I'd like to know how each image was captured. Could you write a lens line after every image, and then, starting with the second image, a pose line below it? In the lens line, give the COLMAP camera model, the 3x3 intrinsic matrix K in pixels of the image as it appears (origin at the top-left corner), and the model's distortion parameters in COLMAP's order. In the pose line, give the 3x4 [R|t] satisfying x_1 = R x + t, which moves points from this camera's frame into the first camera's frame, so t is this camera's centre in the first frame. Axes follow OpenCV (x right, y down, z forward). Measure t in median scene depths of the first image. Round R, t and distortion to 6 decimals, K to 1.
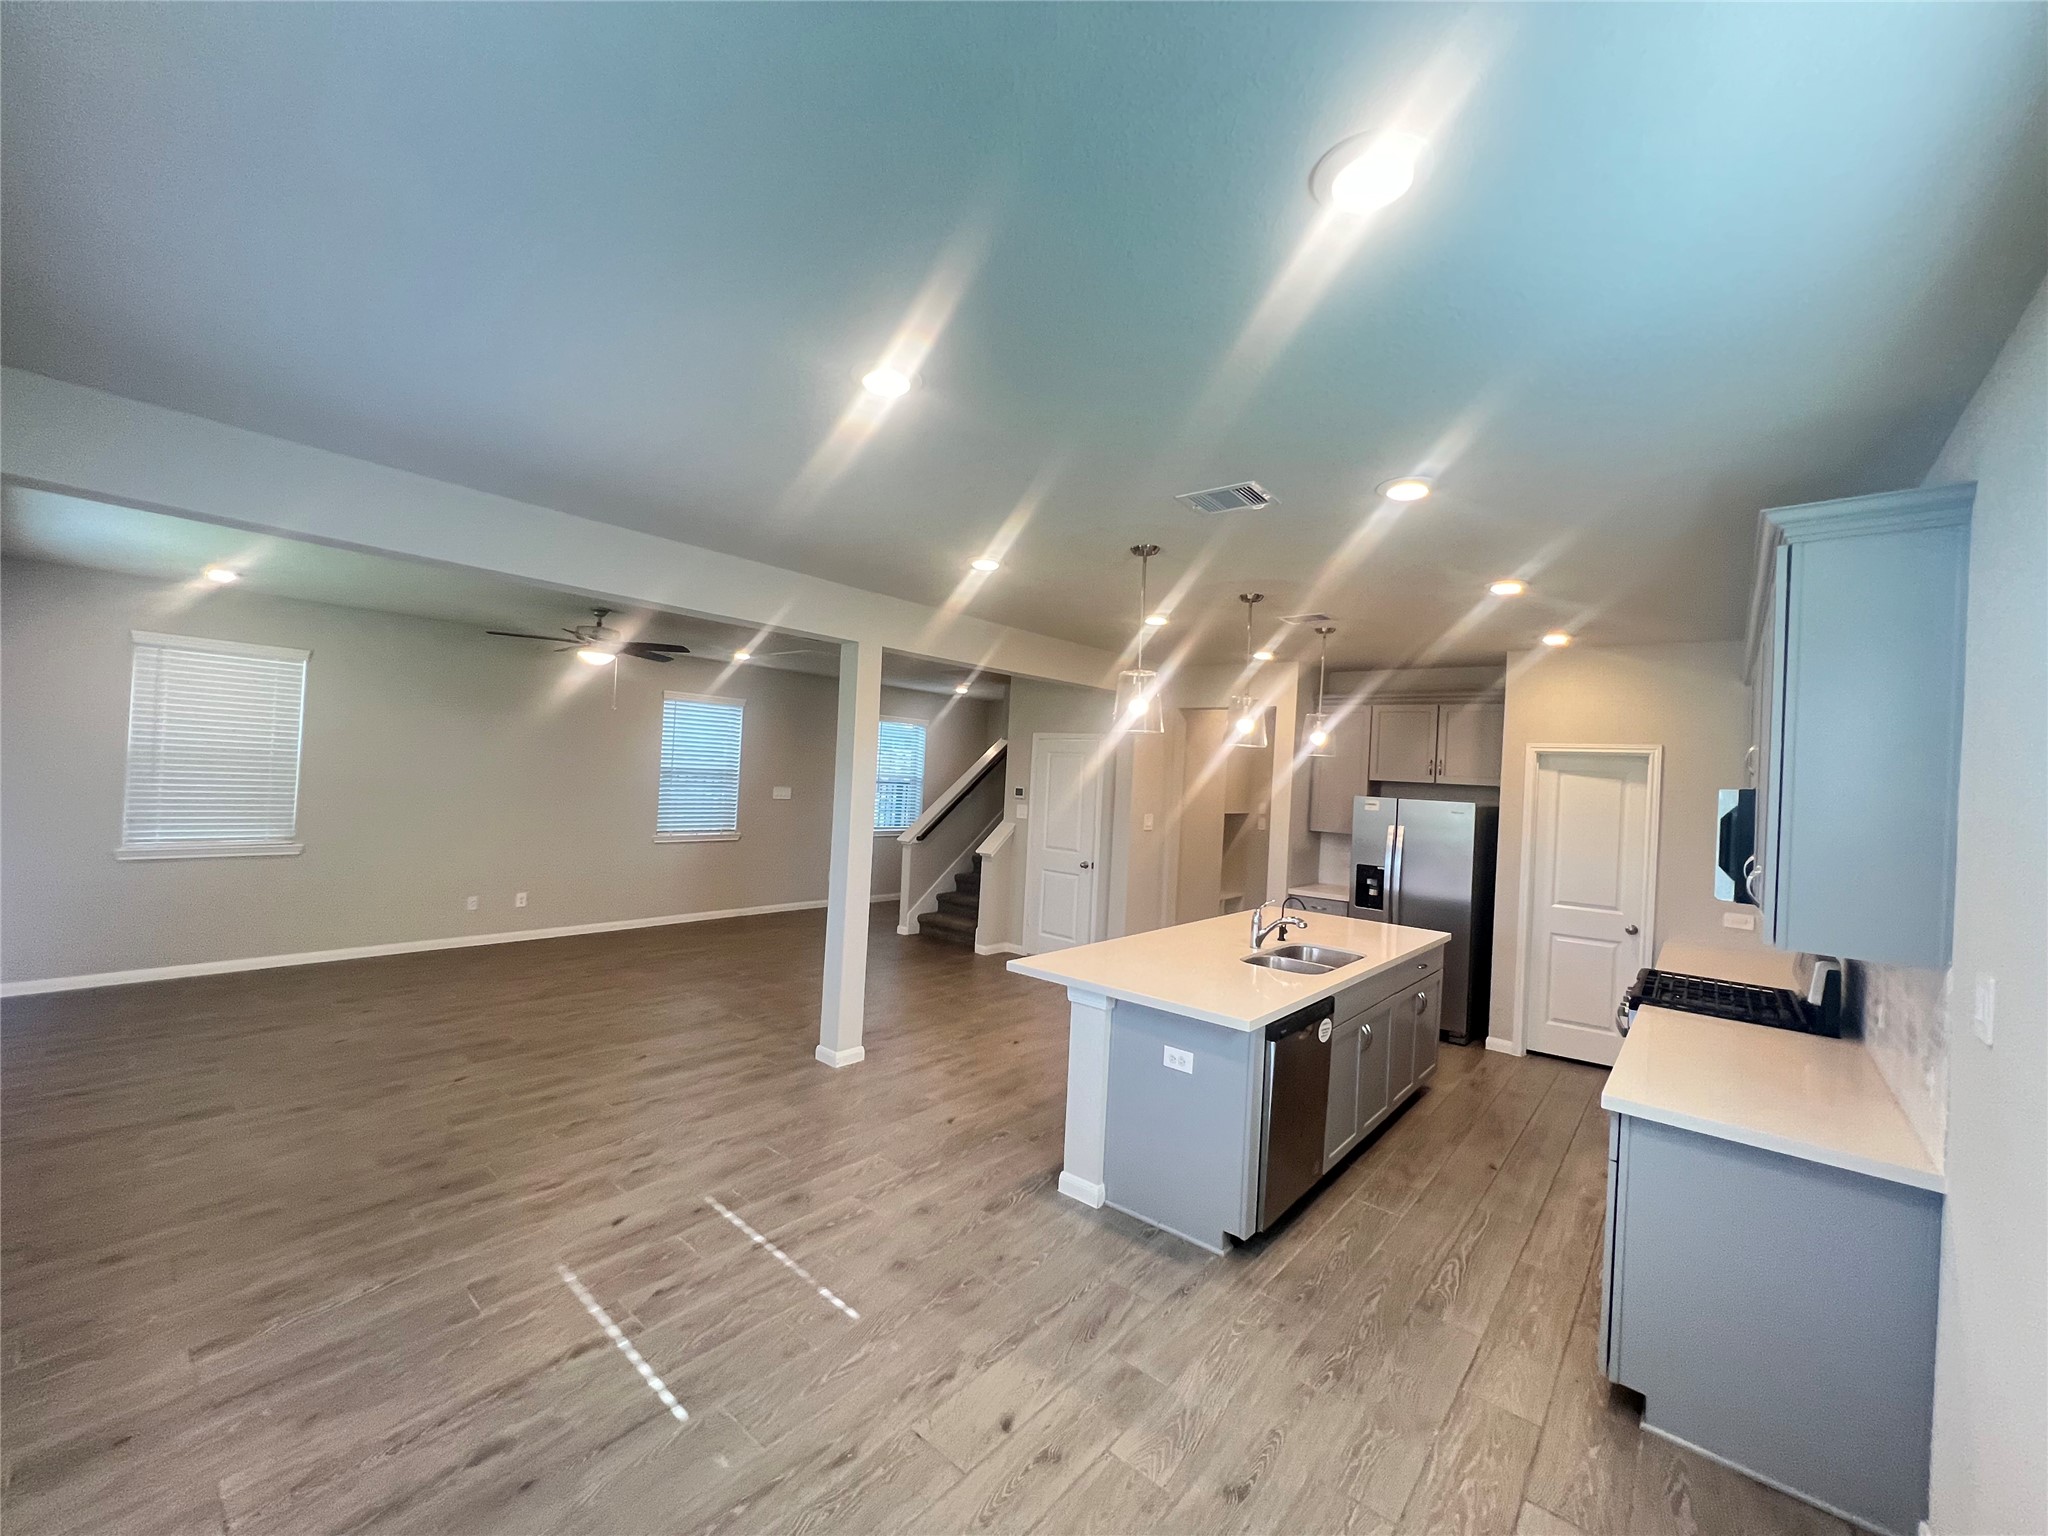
lens RADIAL K [[823.8, 0, 1019.2], [0, 823.8, 765.5], [0, 0, 1]] dist [0.001724, 0.000323]
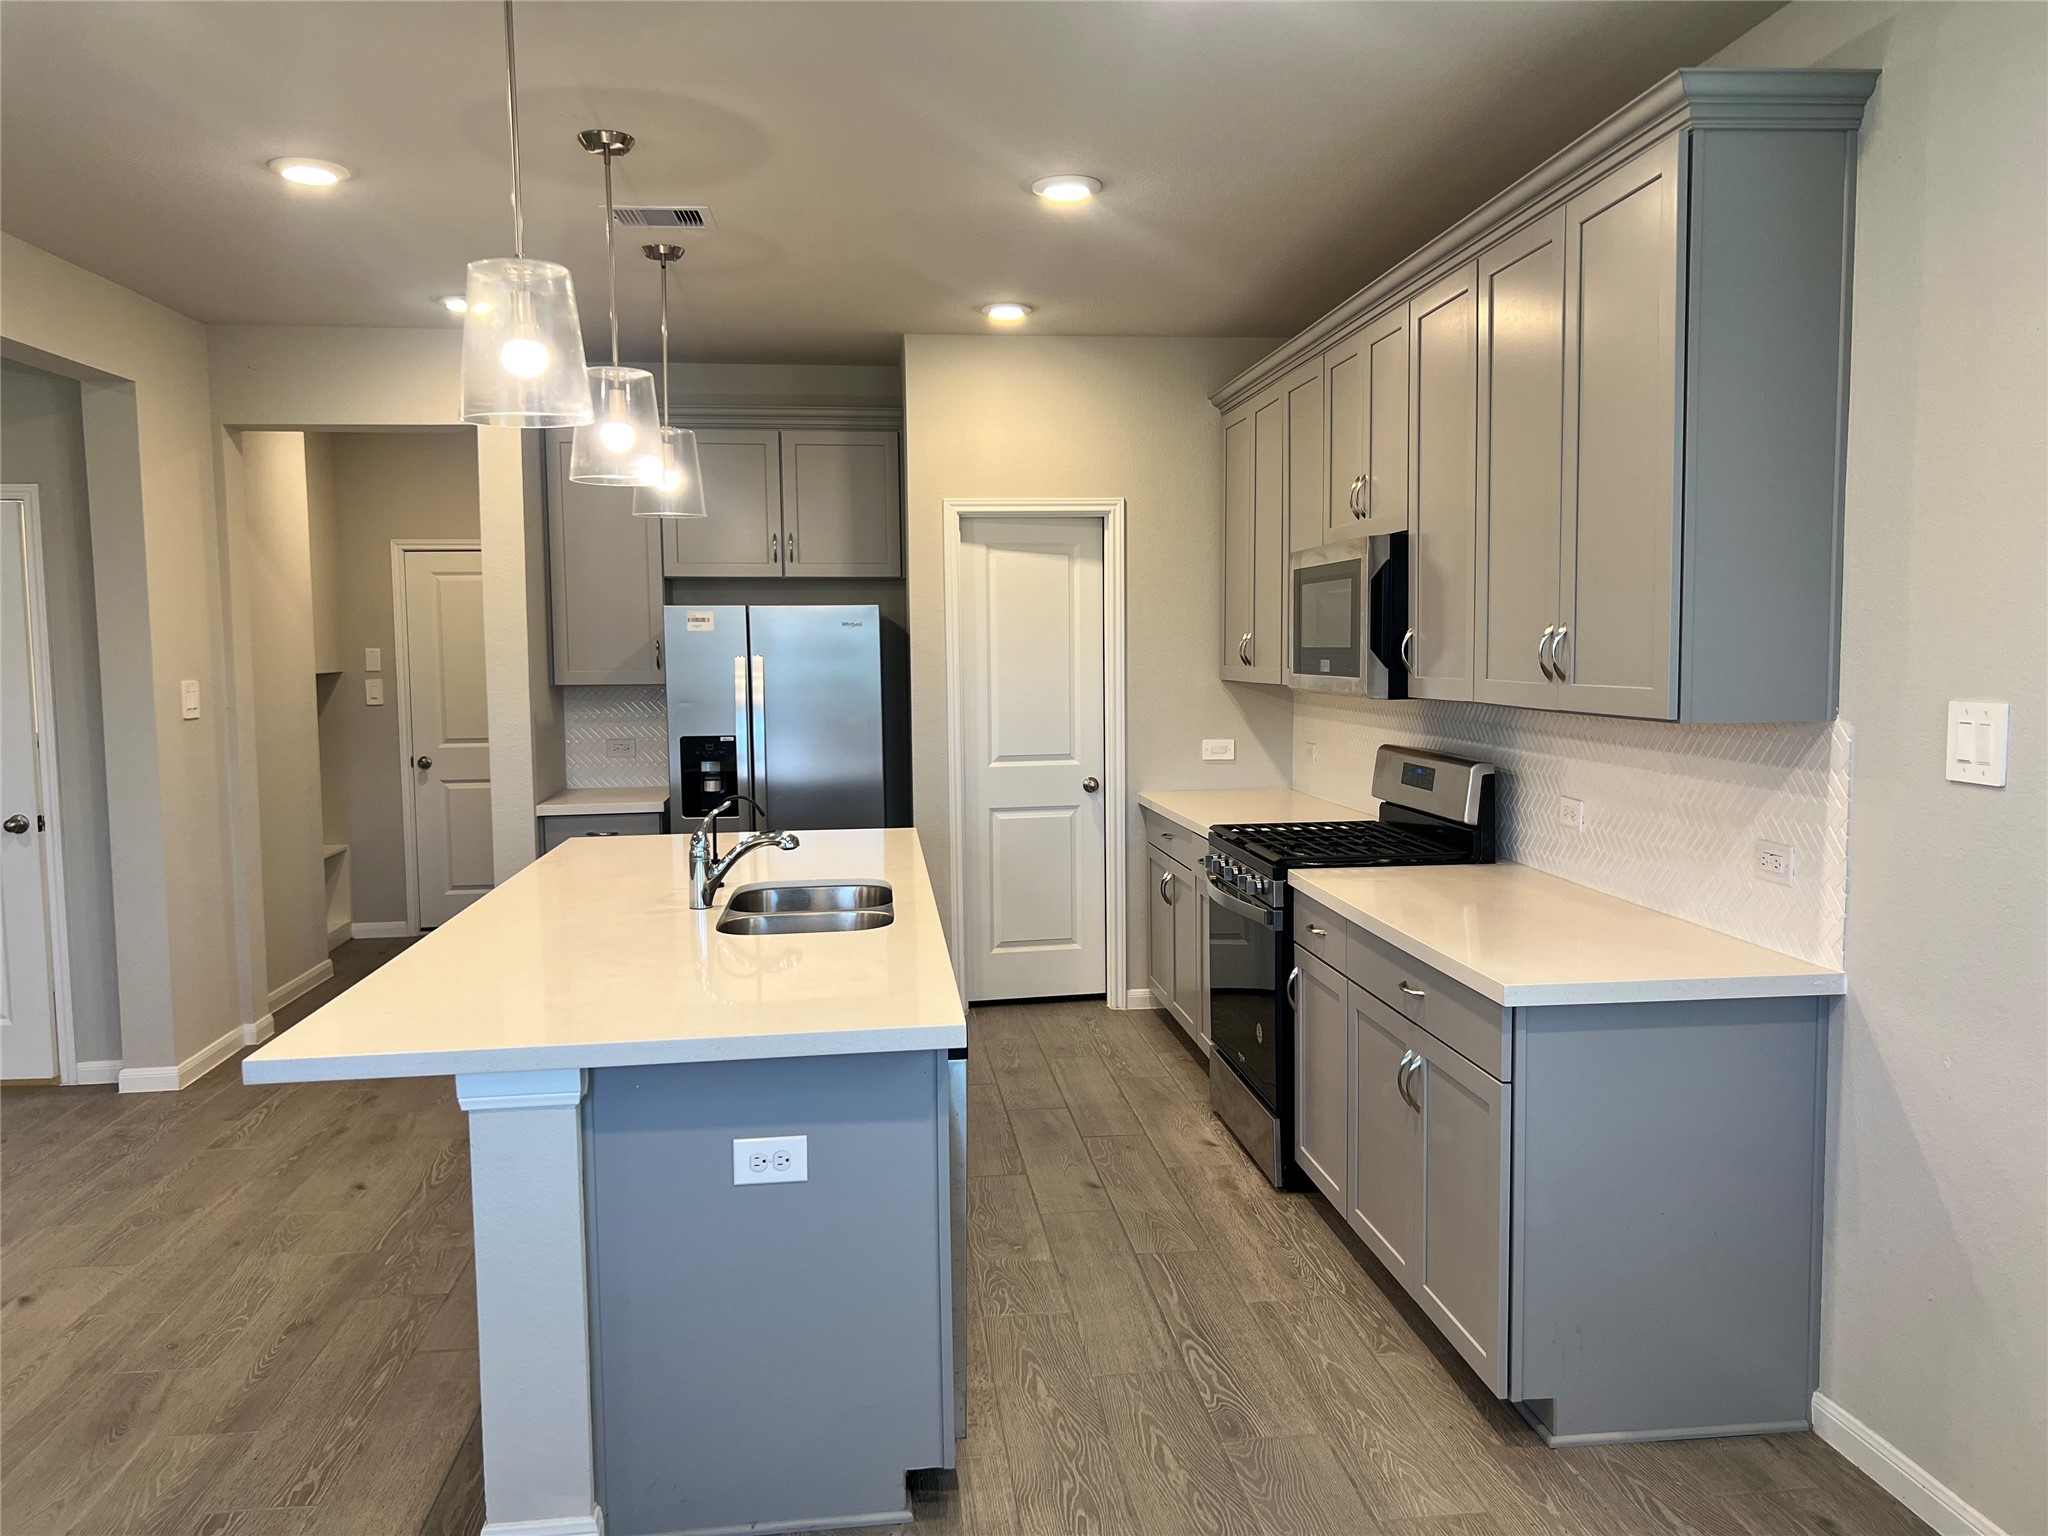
lens RADIAL K [[1535.4, 0, 1026.5], [0, 1535.4, 768.0], [0, 0, 1]] dist [0.020850, -0.007835]
pose [[0.678576, -0.120267, 0.724617, -0.166737], [0.040443, 0.991126, 0.126628, 0.027809], [-0.733416, -0.056621, 0.677418, 0.201953]]
